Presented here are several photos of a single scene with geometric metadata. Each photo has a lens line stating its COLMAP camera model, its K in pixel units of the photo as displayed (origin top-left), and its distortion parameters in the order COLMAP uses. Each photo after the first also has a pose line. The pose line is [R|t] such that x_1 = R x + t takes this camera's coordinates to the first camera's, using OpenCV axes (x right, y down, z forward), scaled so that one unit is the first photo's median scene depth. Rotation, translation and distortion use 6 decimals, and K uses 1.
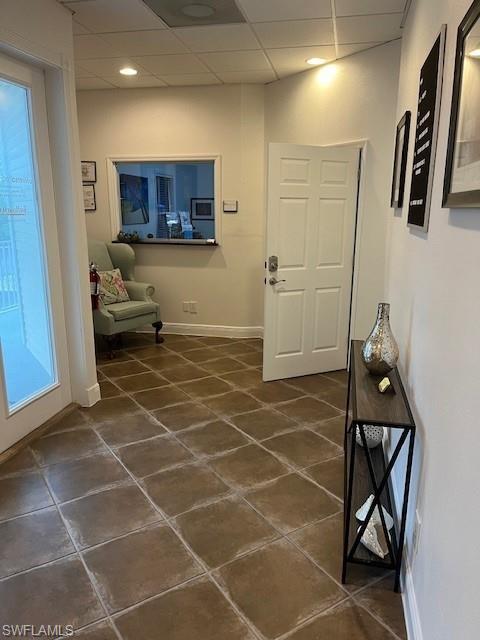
lens RADIAL K [[490.9, 0, 243.6], [0, 490.9, 322.1], [0, 0, 1]] dist [0.063199, -0.093004]
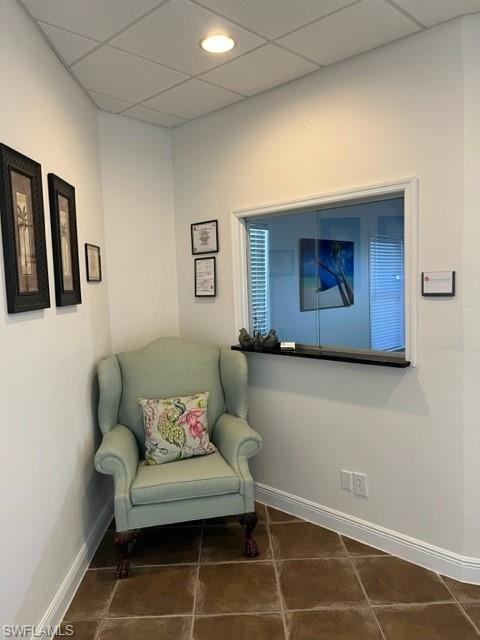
lens RADIAL K [[490.9, 0, 243.6], [0, 490.9, 322.1], [0, 0, 1]] dist [0.063199, -0.093004]
pose [[0.854602, 0.010810, -0.519170, 0.054930], [-0.081255, 0.990252, -0.113135, -0.128644], [0.512886, 0.138870, 0.847150, 0.506309]]
